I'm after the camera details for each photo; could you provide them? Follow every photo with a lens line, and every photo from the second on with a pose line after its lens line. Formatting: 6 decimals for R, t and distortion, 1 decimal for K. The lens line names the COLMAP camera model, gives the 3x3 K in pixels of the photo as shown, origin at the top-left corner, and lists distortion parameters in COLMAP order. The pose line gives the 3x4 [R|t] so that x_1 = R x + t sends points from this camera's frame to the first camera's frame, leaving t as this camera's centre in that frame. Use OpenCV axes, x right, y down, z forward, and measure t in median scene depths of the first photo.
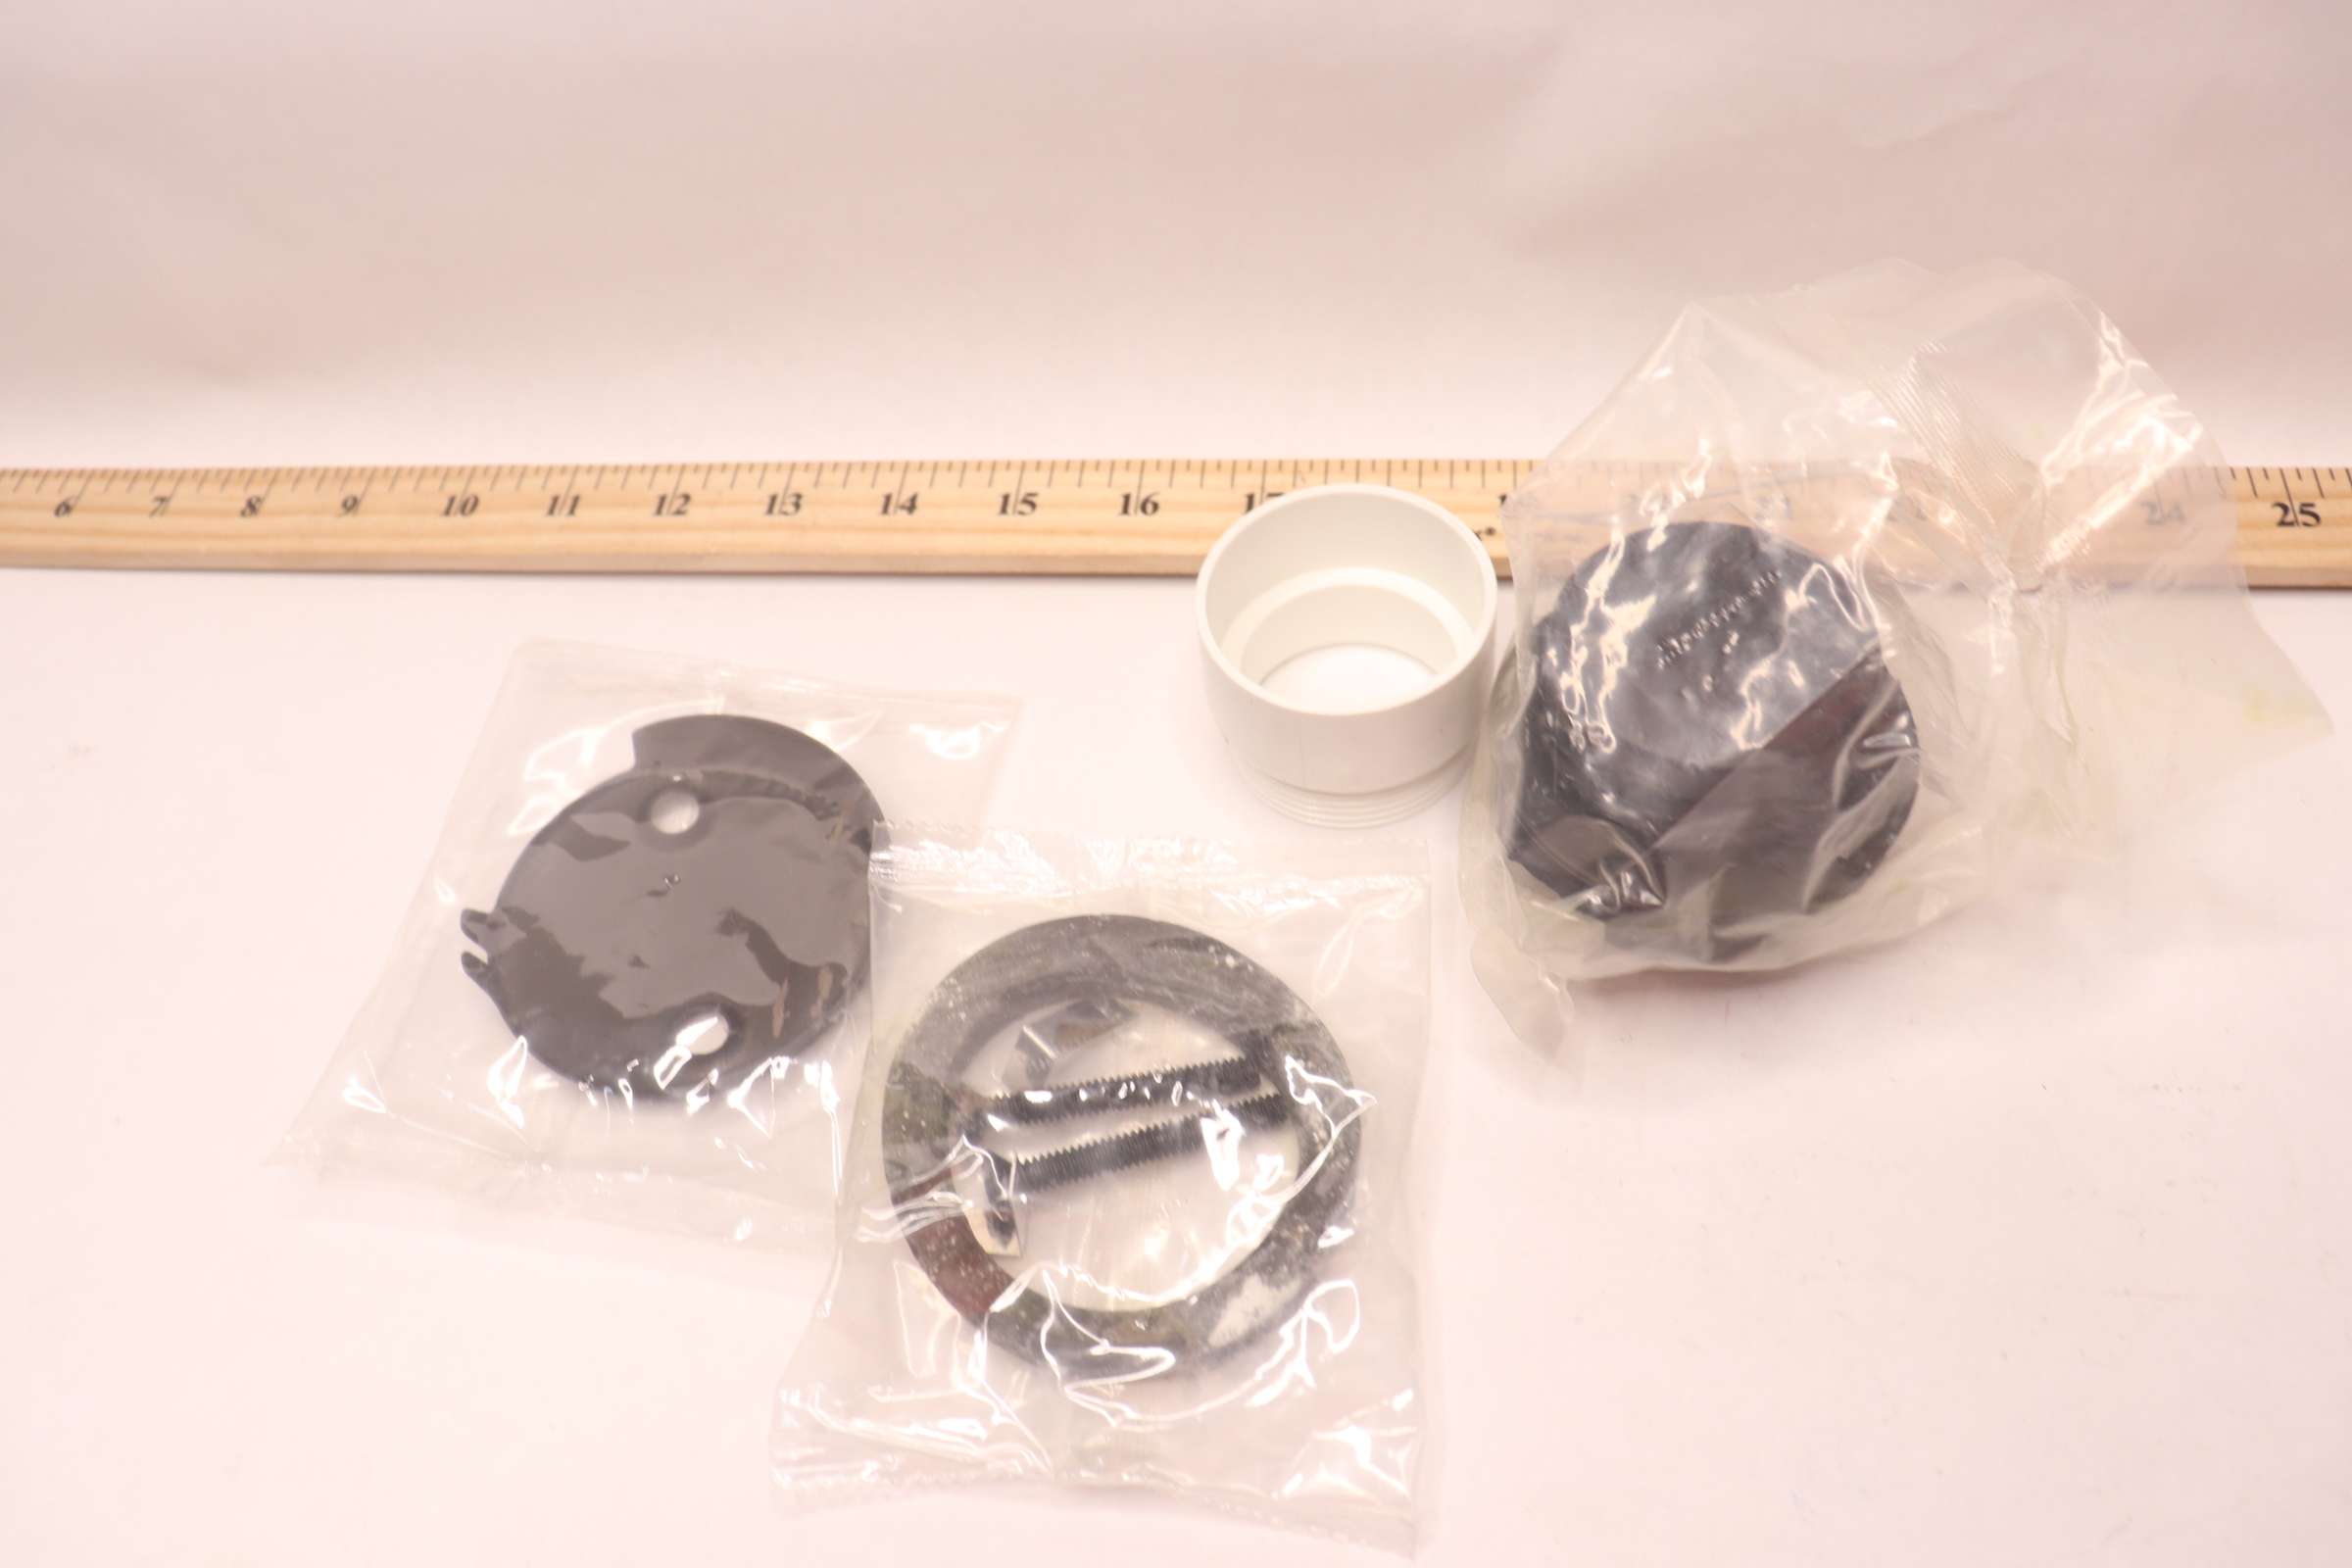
lens RADIAL K [[1898.3, 0, 1176.0], [0, 1898.3, 784.0], [0, 0, 1]] dist [-0.181006, 0.130487]
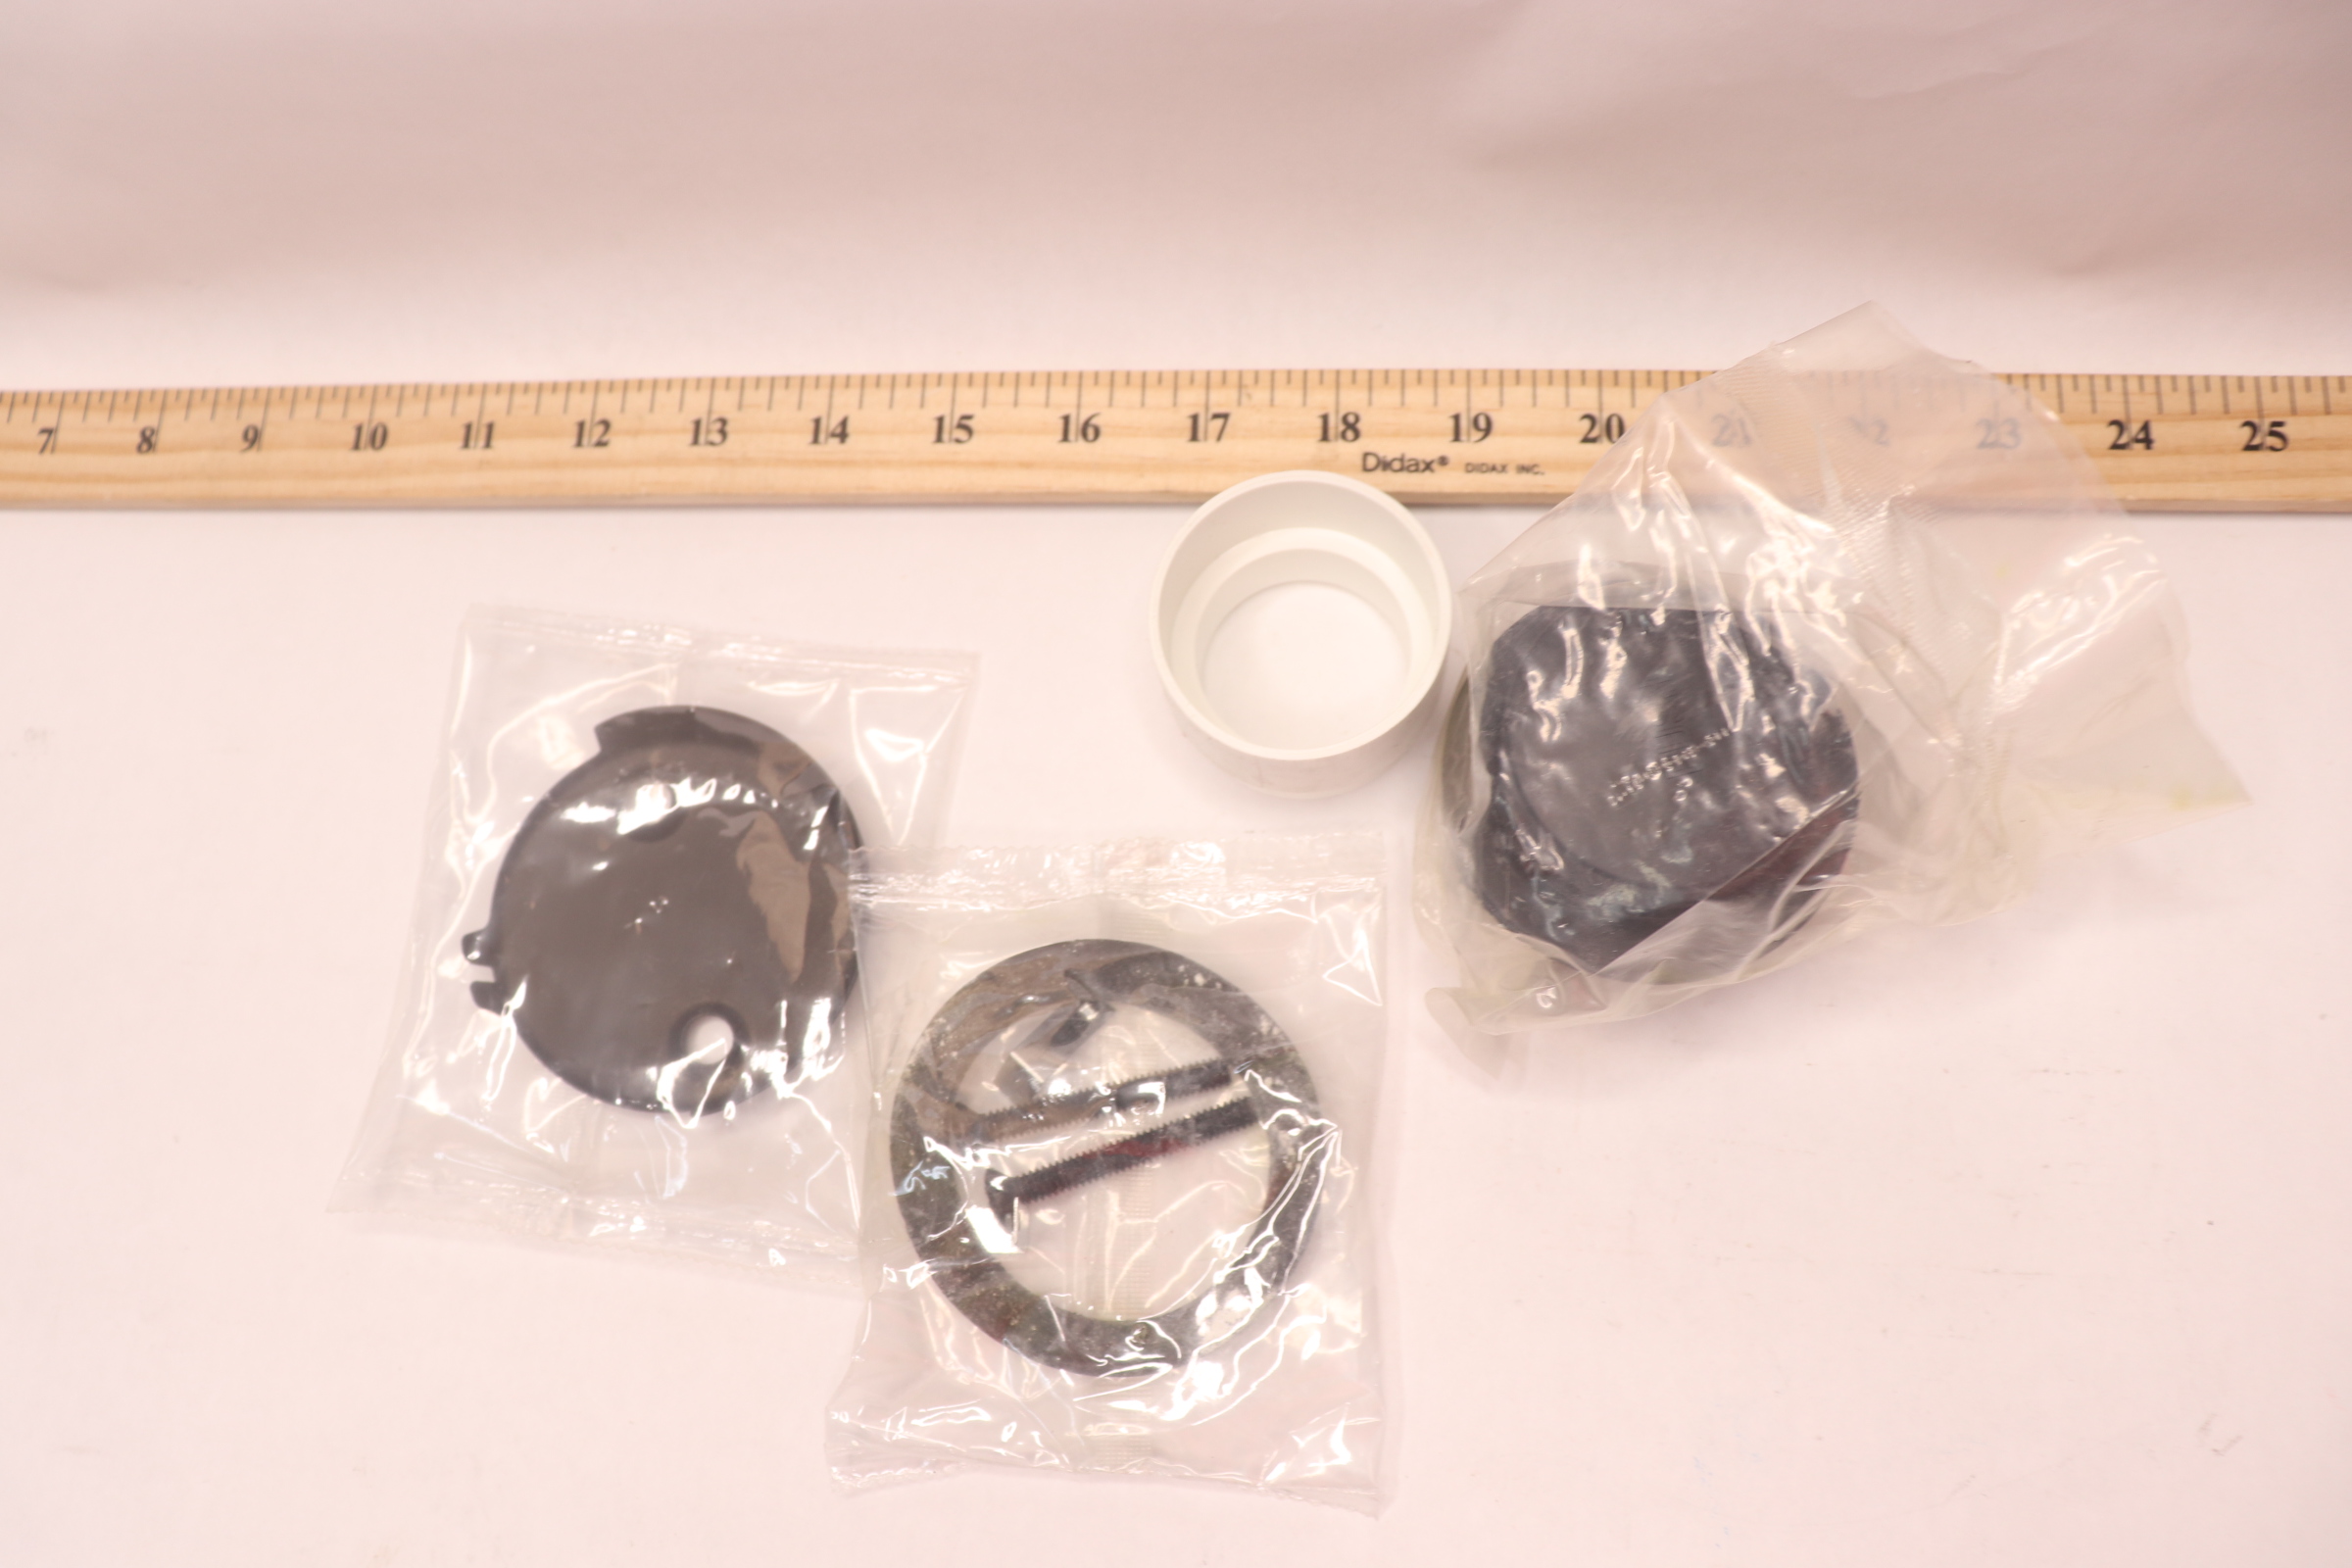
lens RADIAL K [[1898.3, 0, 1176.0], [0, 1898.3, 784.0], [0, 0, 1]] dist [-0.181006, 0.130487]
pose [[0.998250, -0.055325, 0.020871, -0.000480], [0.044204, 0.932658, 0.358044, -0.318448], [-0.039274, -0.356495, 0.933472, 0.035964]]
